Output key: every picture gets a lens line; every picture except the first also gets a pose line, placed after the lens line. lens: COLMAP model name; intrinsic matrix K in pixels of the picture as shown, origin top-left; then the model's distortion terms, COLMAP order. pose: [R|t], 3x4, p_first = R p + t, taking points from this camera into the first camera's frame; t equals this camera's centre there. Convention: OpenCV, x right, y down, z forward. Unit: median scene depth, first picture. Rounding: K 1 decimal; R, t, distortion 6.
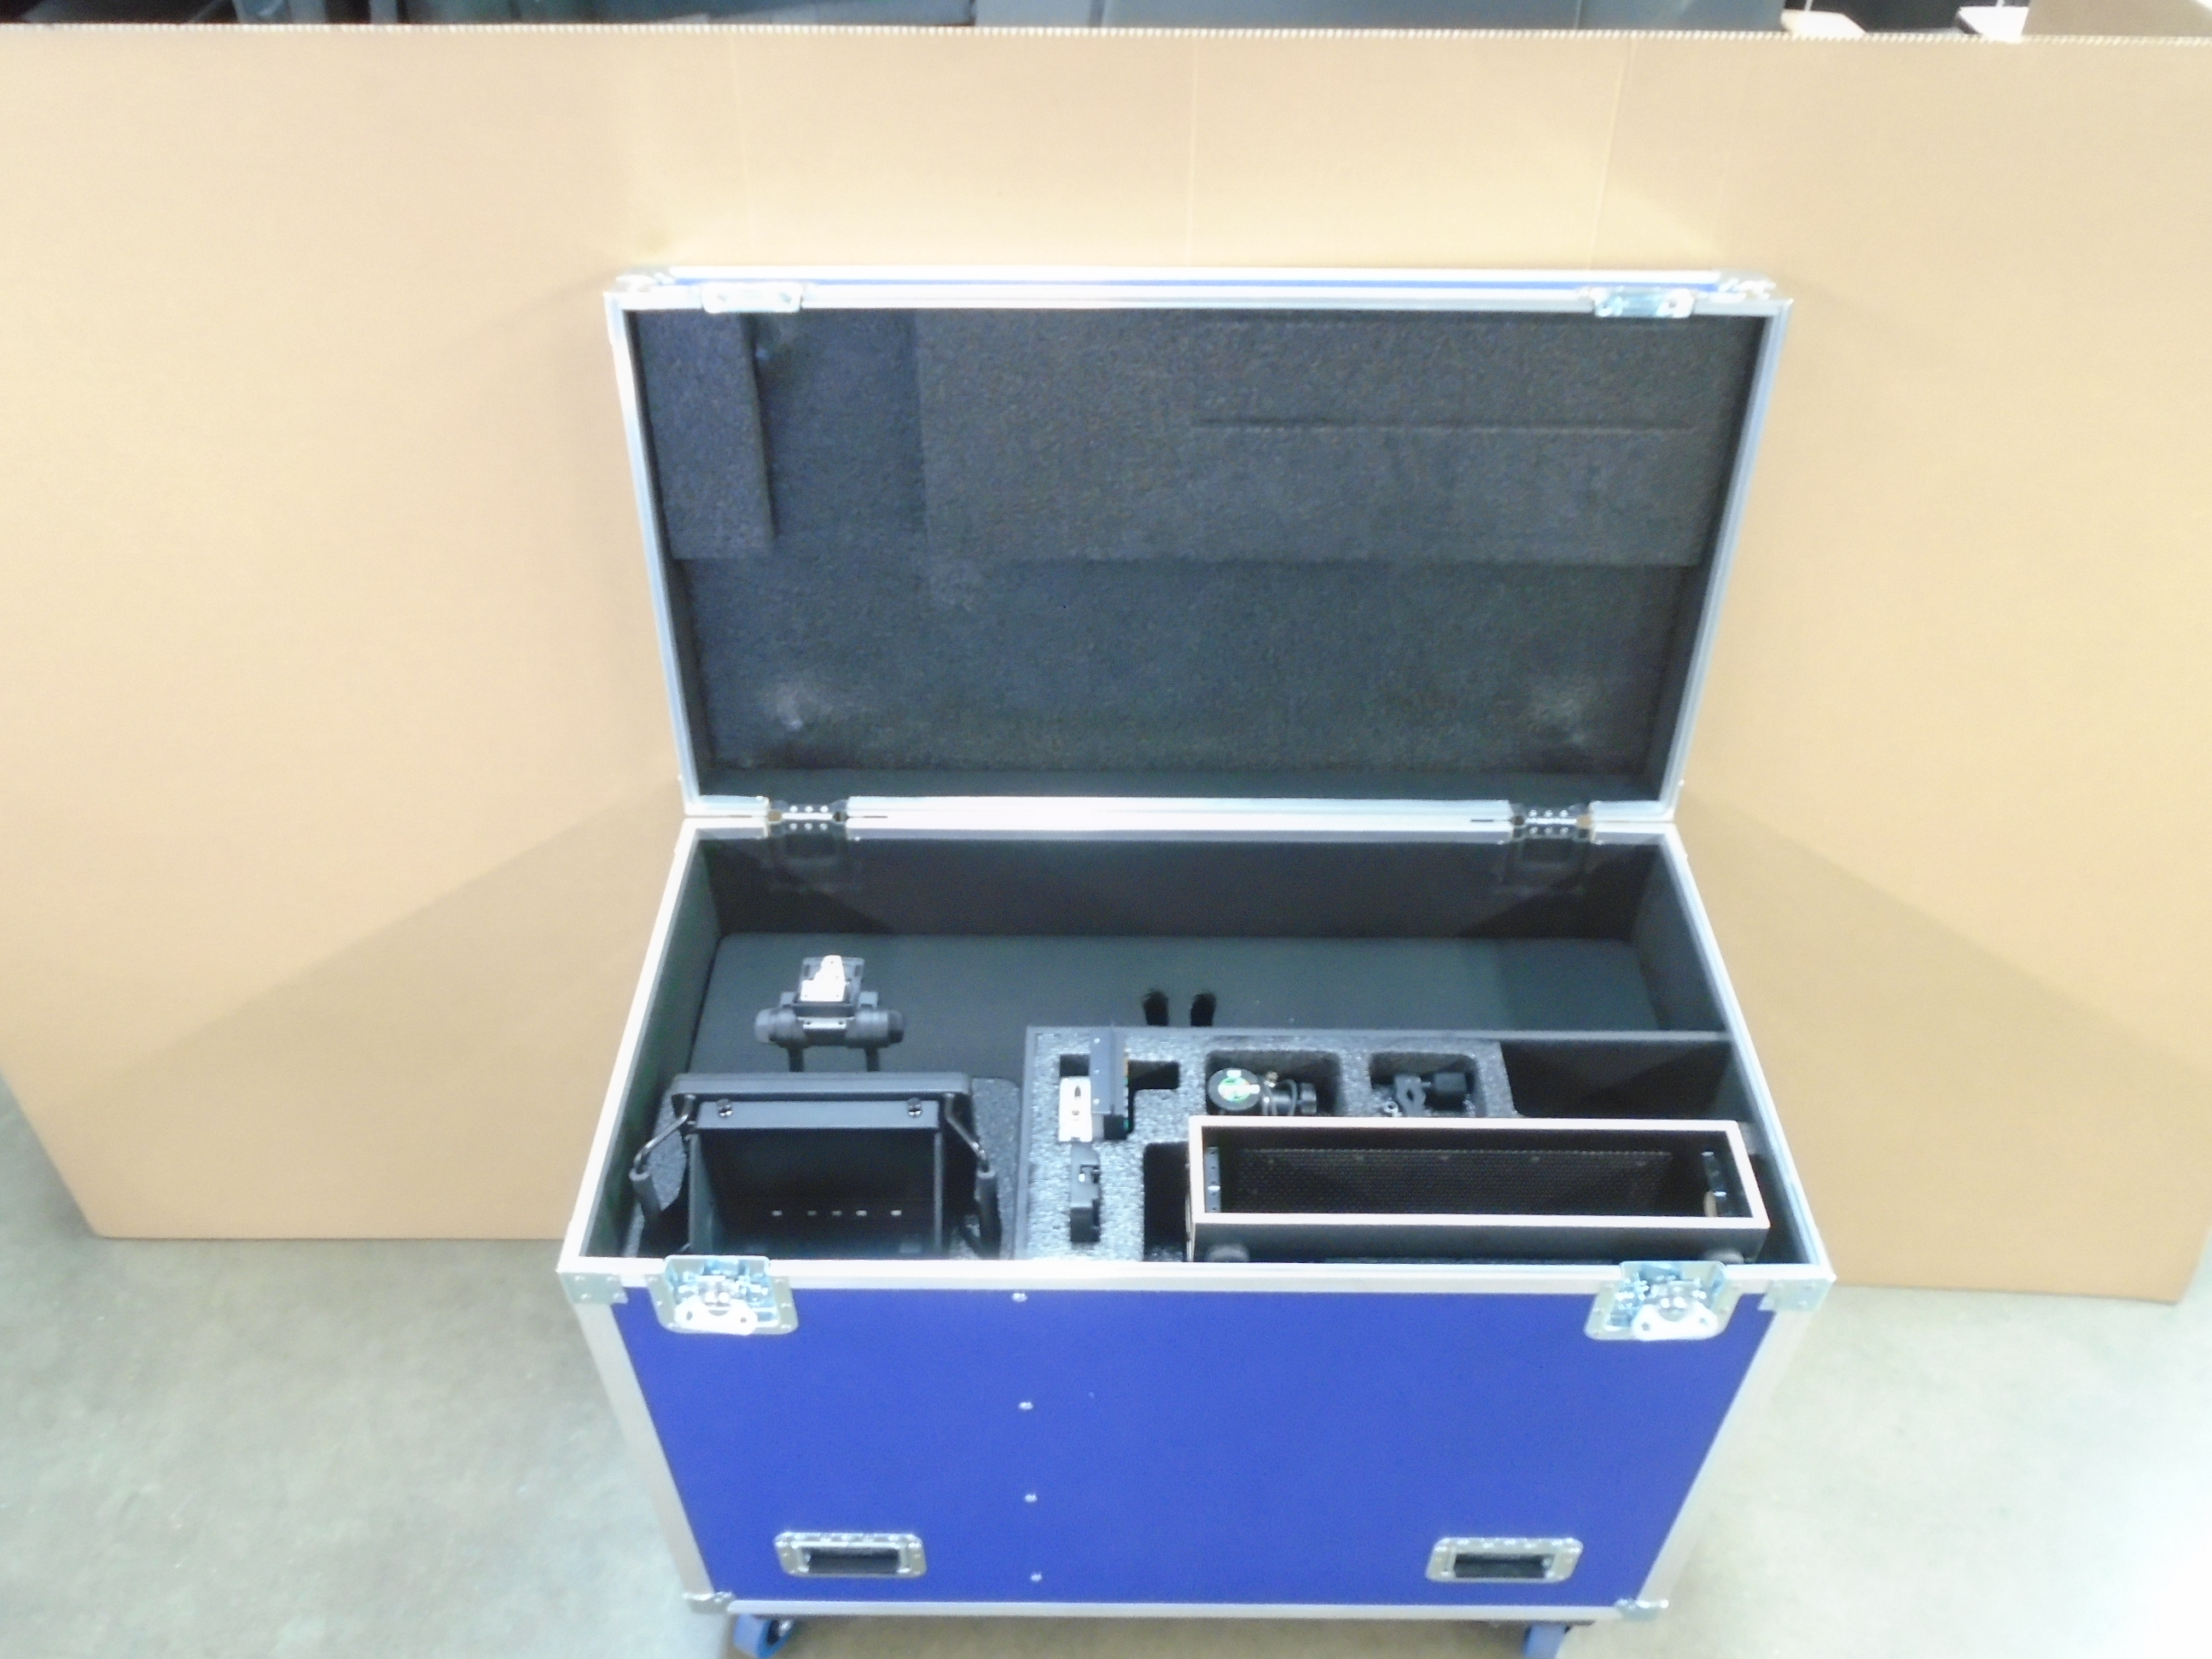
lens RADIAL K [[1710.7, 0, 1106.0], [0, 1710.7, 829.5], [0, 0, 1]] dist [-0.008391, 0.002533]
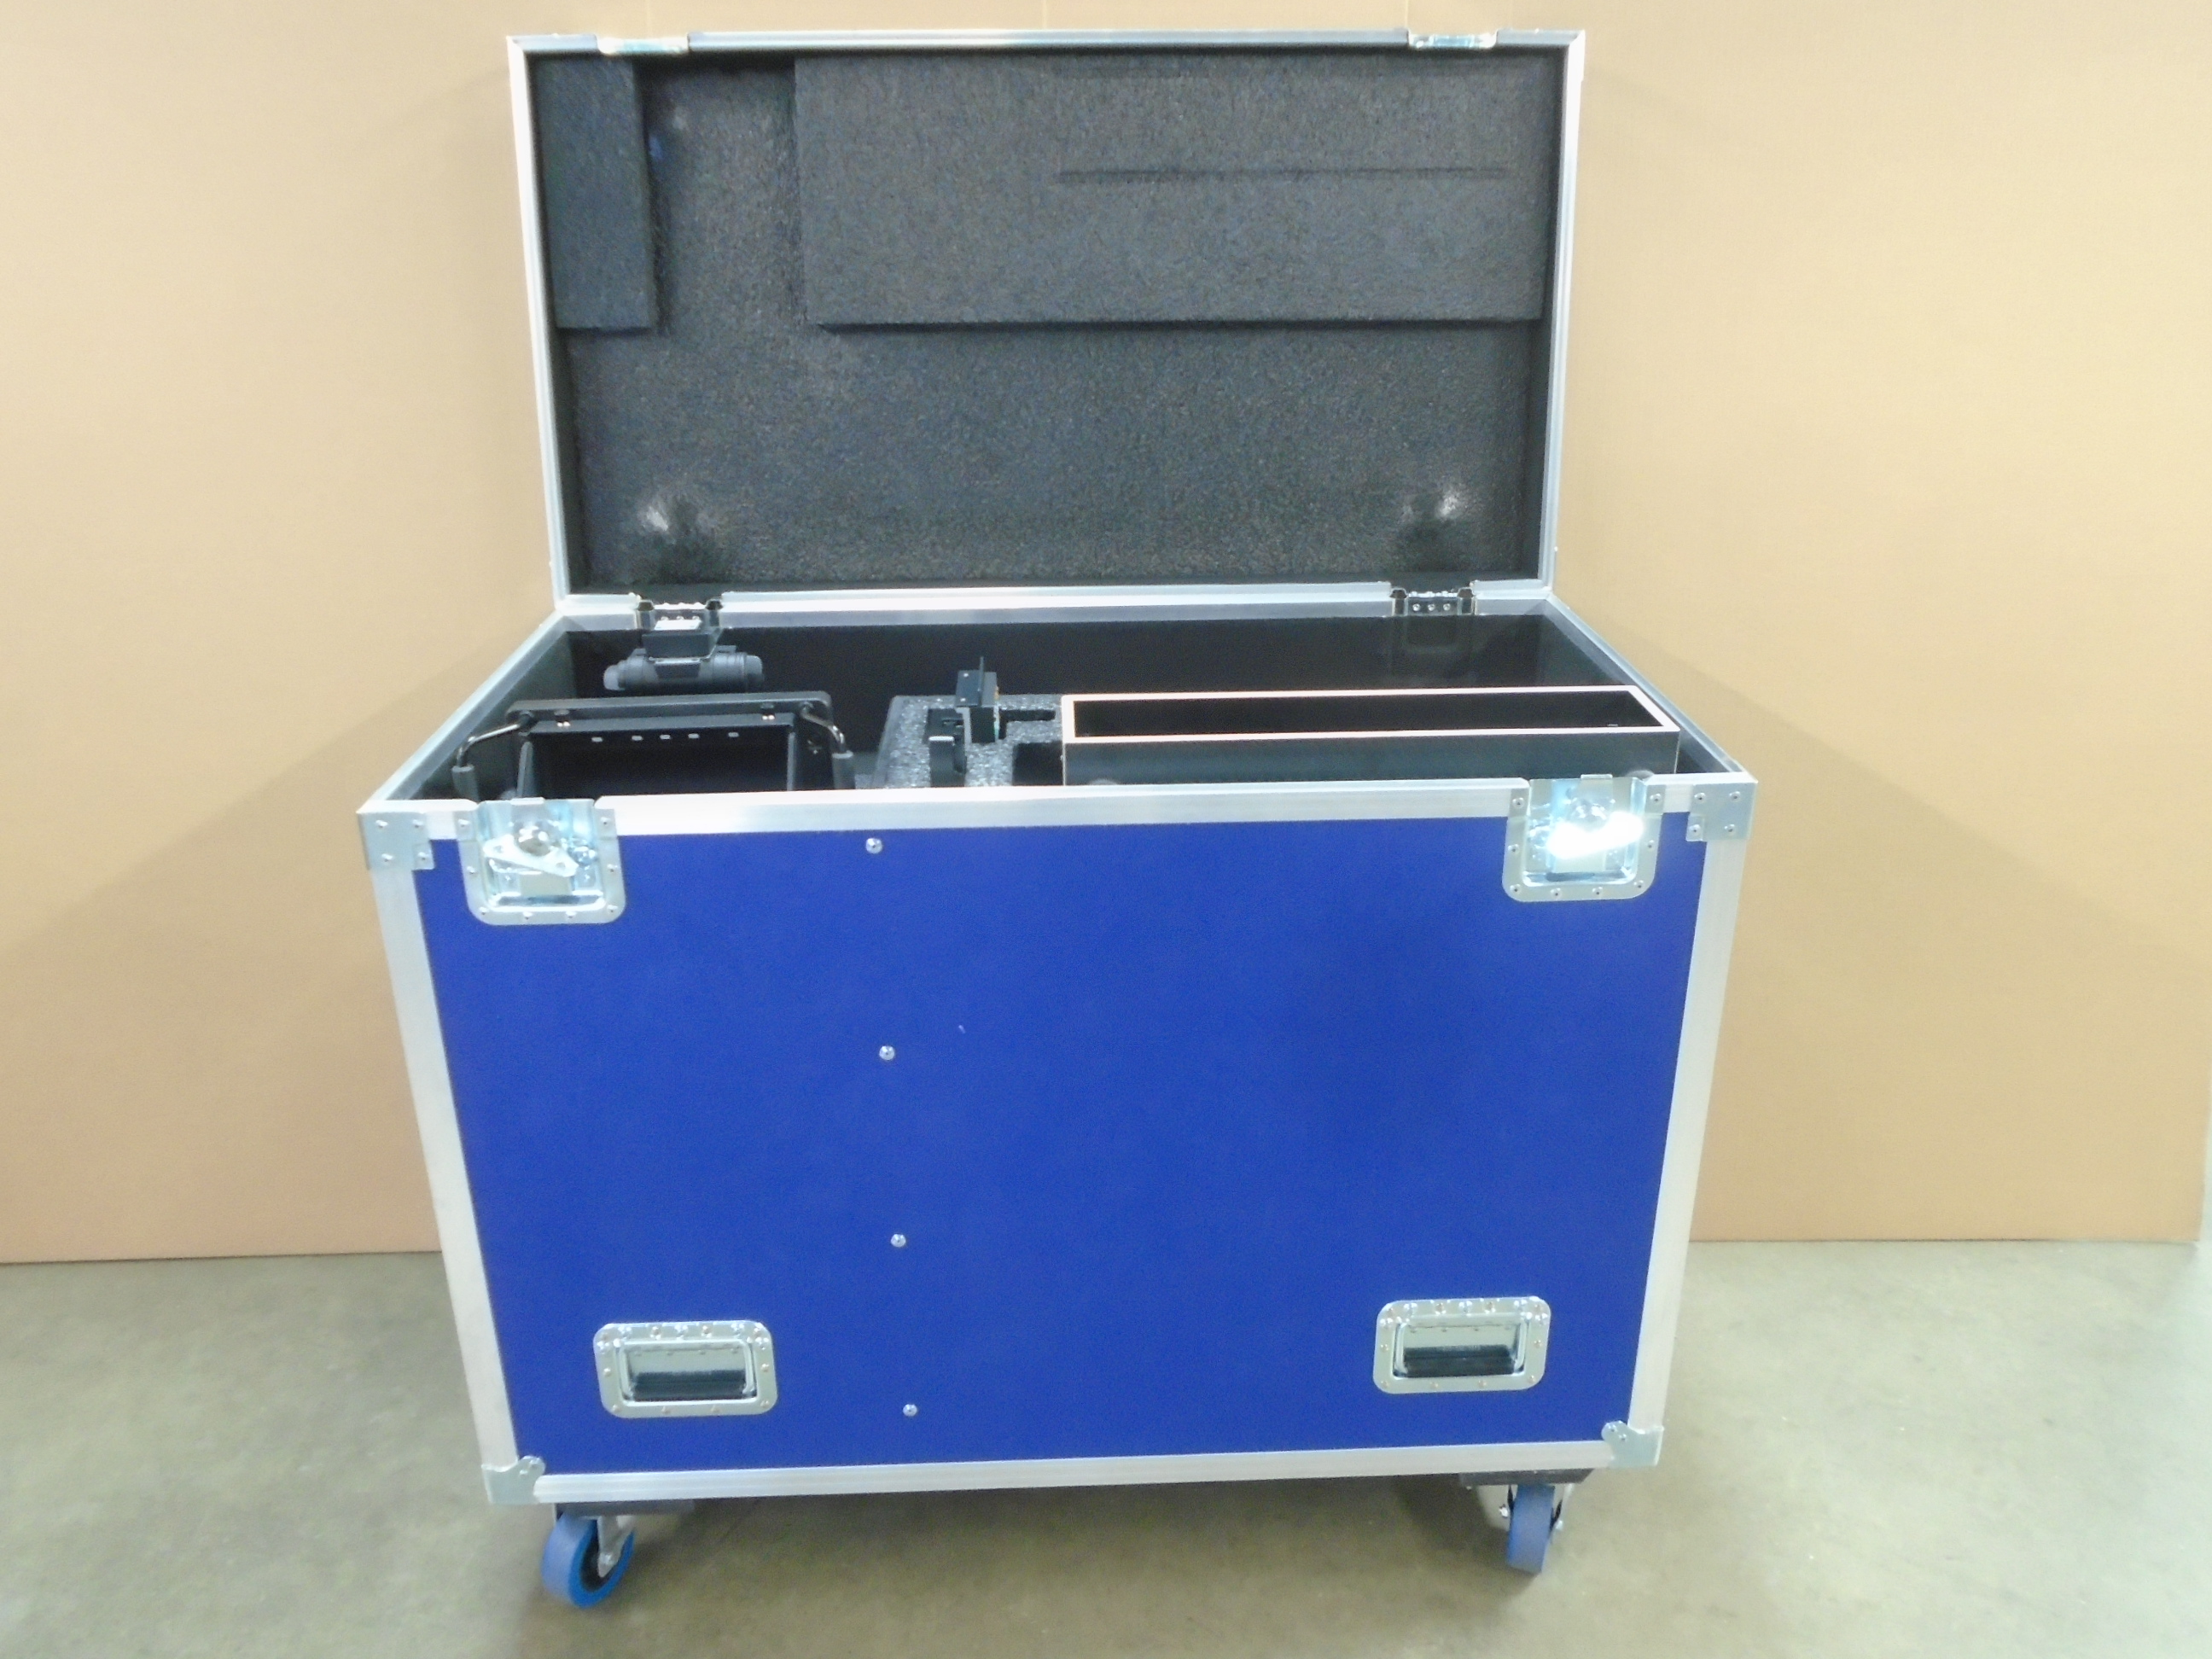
lens RADIAL K [[1710.7, 0, 1106.0], [0, 1710.7, 829.5], [0, 0, 1]] dist [-0.008391, 0.002533]
pose [[0.998987, -0.023983, 0.038071, 0.031355], [0.035557, 0.939268, -0.341339, 0.489125], [-0.027572, 0.342347, 0.939169, 0.125274]]
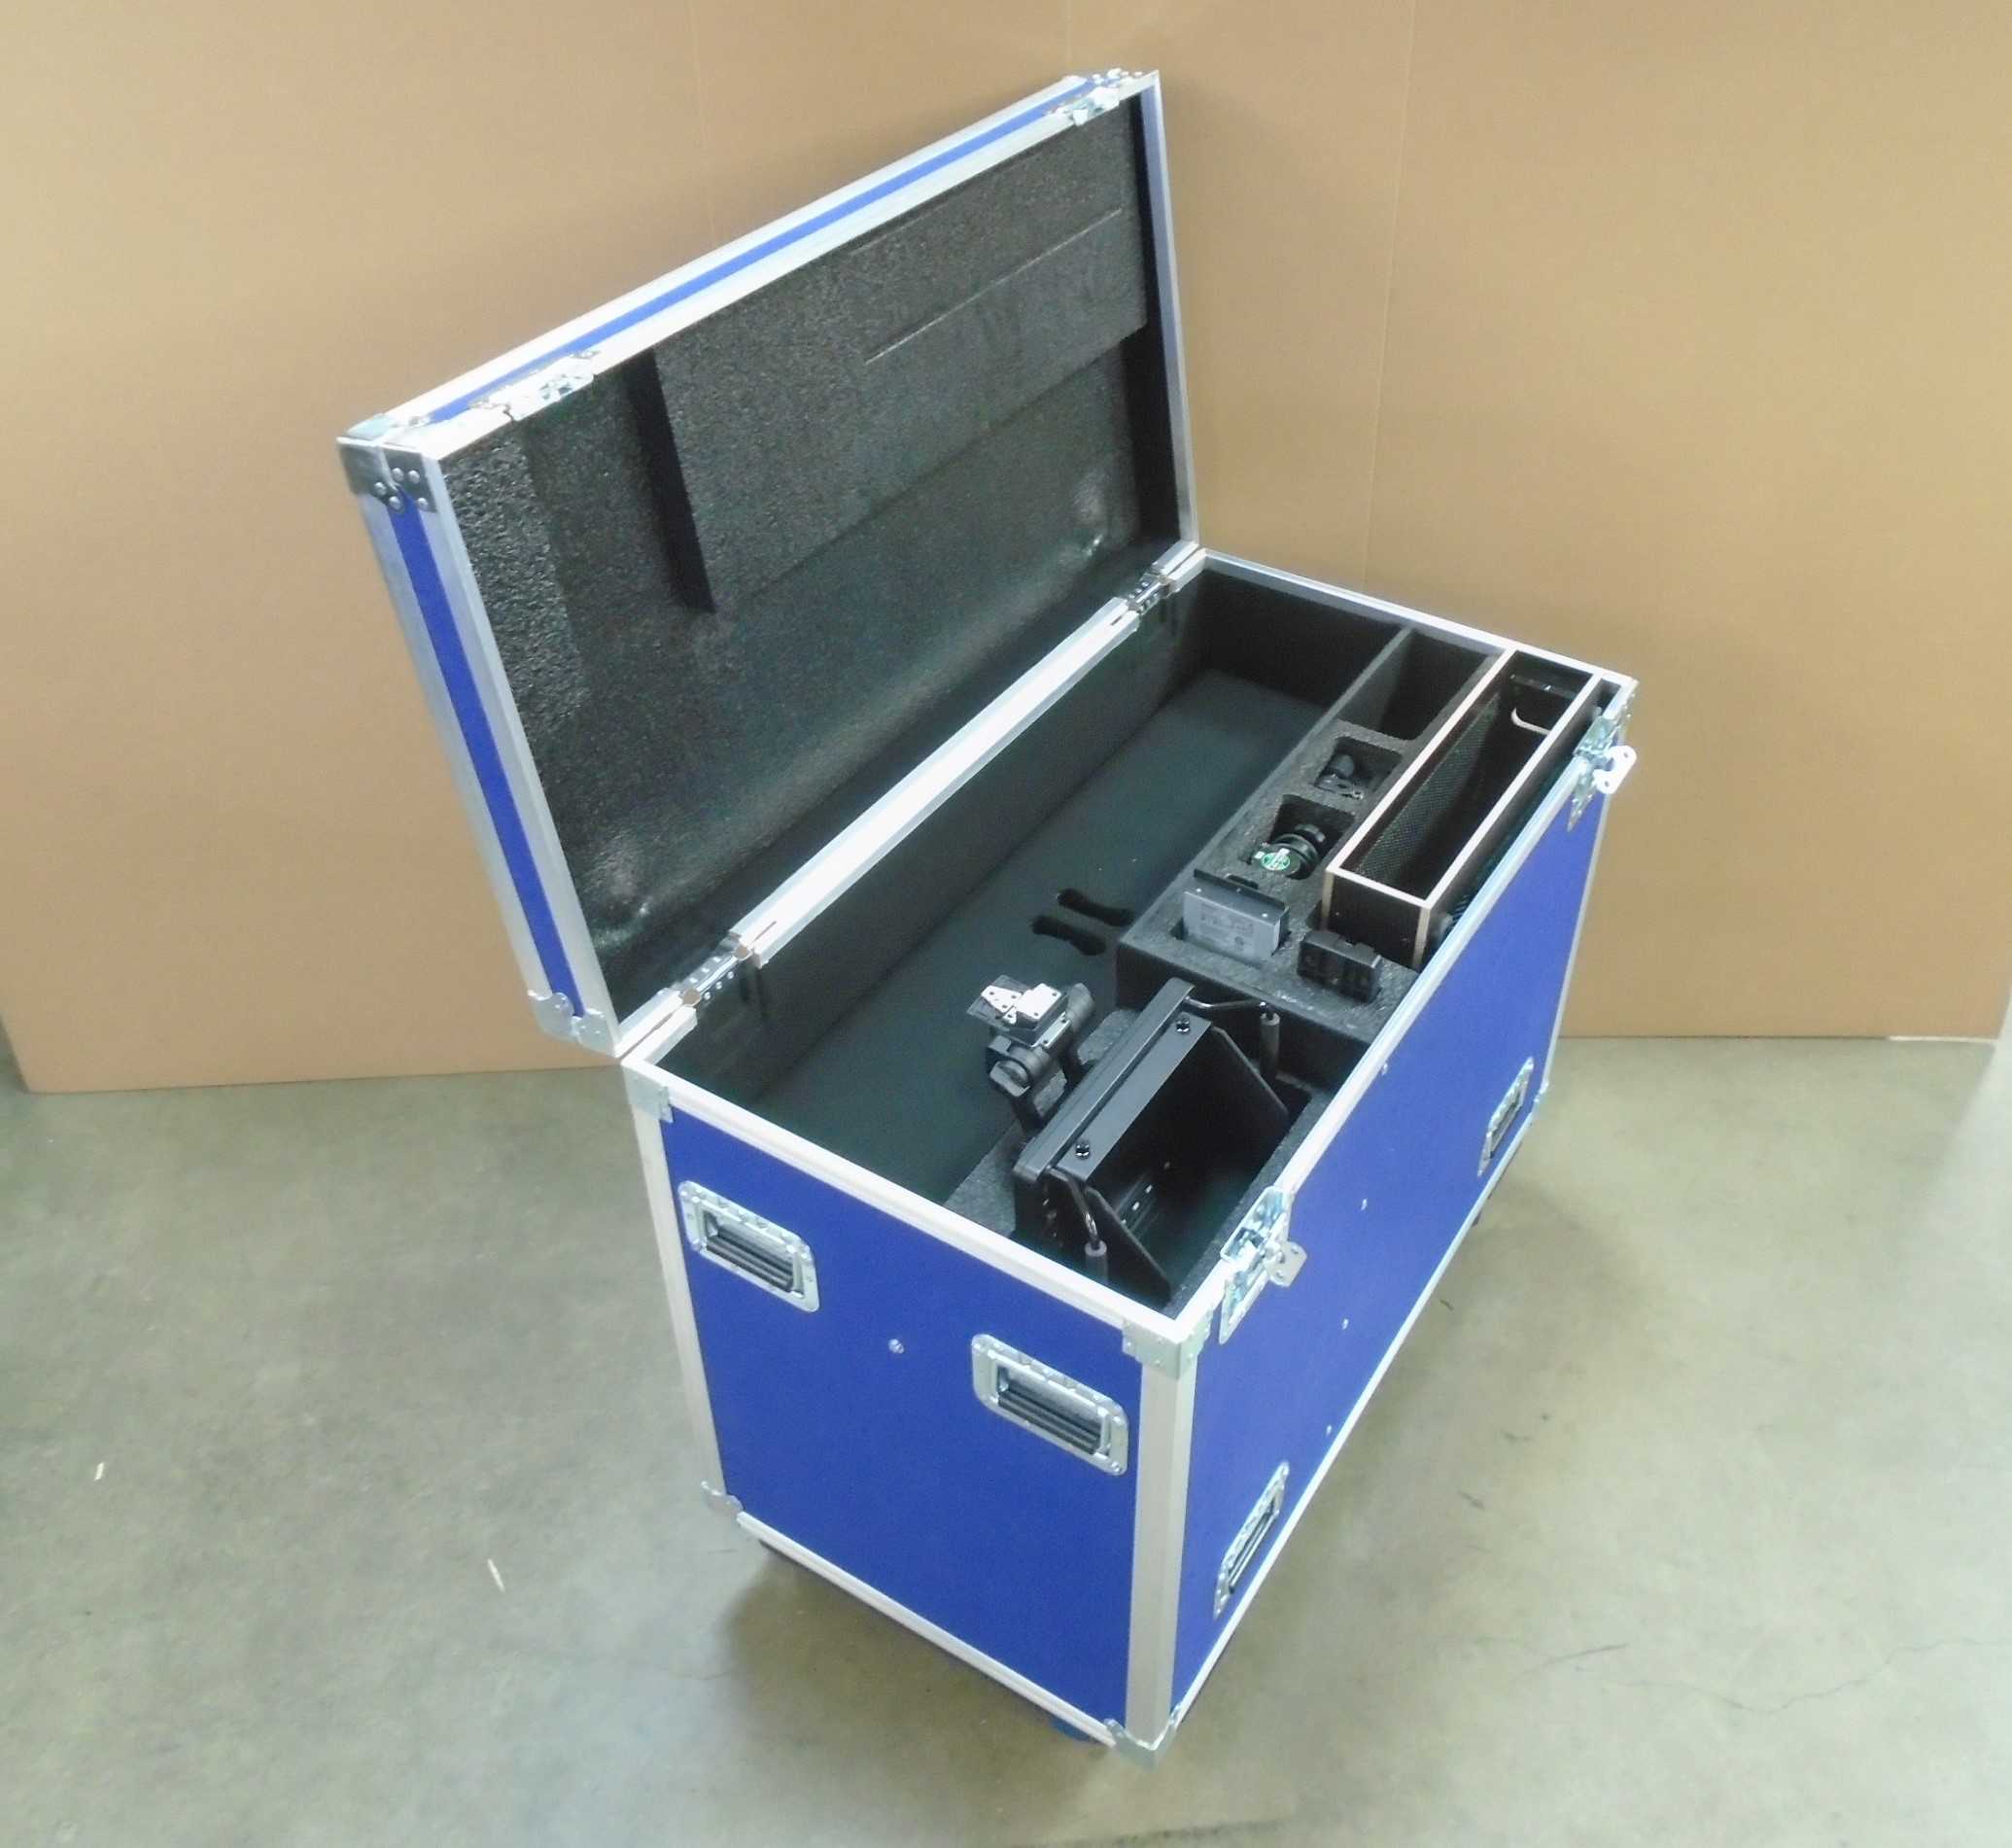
lens RADIAL K [[1933.2, 0, 1053.4], [0, 1933.2, 921.7], [0, 0, 1]] dist [-0.054705, 0.000100]
pose [[0.519060, -0.549712, 0.654518, -0.753431], [0.575827, 0.790798, 0.207515, -0.140292], [-0.631664, 0.269176, 0.727010, 0.203401]]
